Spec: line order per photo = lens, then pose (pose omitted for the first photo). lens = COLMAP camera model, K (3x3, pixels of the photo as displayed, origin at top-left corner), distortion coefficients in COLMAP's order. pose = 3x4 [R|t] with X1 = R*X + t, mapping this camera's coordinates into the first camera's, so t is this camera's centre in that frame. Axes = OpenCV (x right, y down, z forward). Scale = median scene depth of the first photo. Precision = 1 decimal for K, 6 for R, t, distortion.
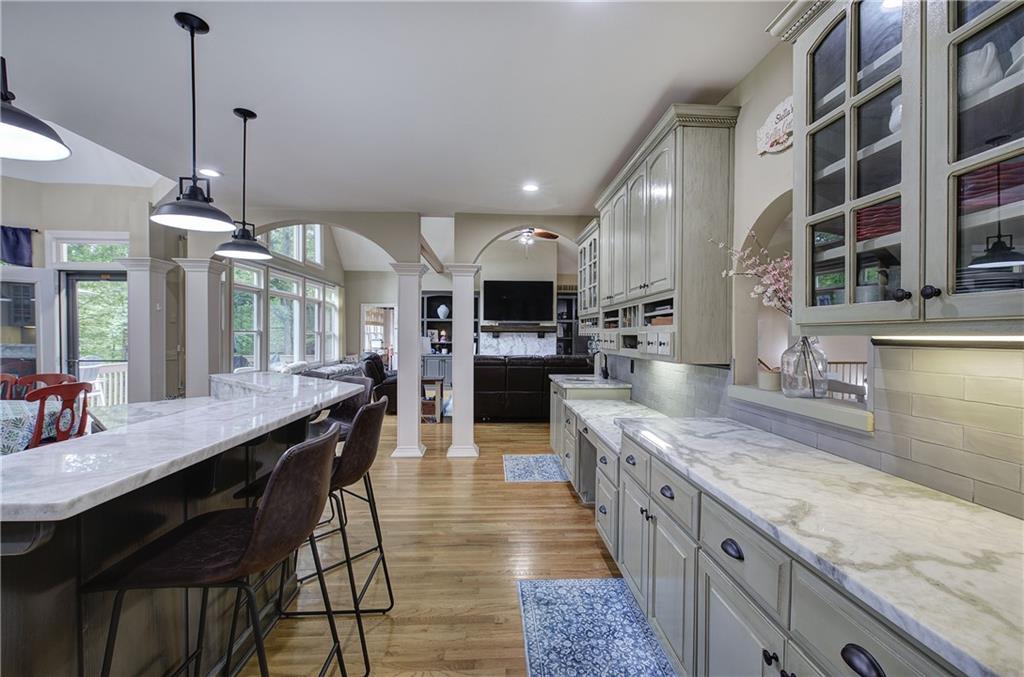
lens RADIAL K [[431.2, 0, 510.3], [0, 431.2, 335.5], [0, 0, 1]] dist [-0.003105, 0.000865]
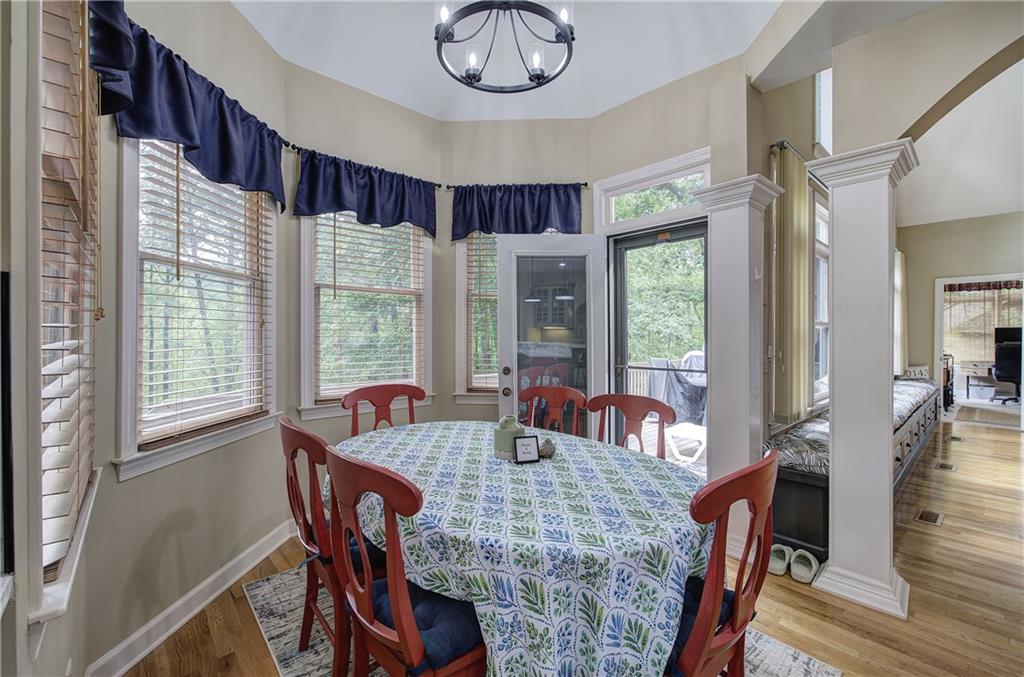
lens RADIAL K [[431.2, 0, 509.6], [0, 431.2, 336.6], [0, 0, 1]] dist [-0.003105, 0.000865]
pose [[0.629601, 0.000818, -0.776918, -0.615220], [0.001605, 0.999996, 0.002353, 0.008375], [0.776917, -0.002729, 0.629597, 0.442759]]
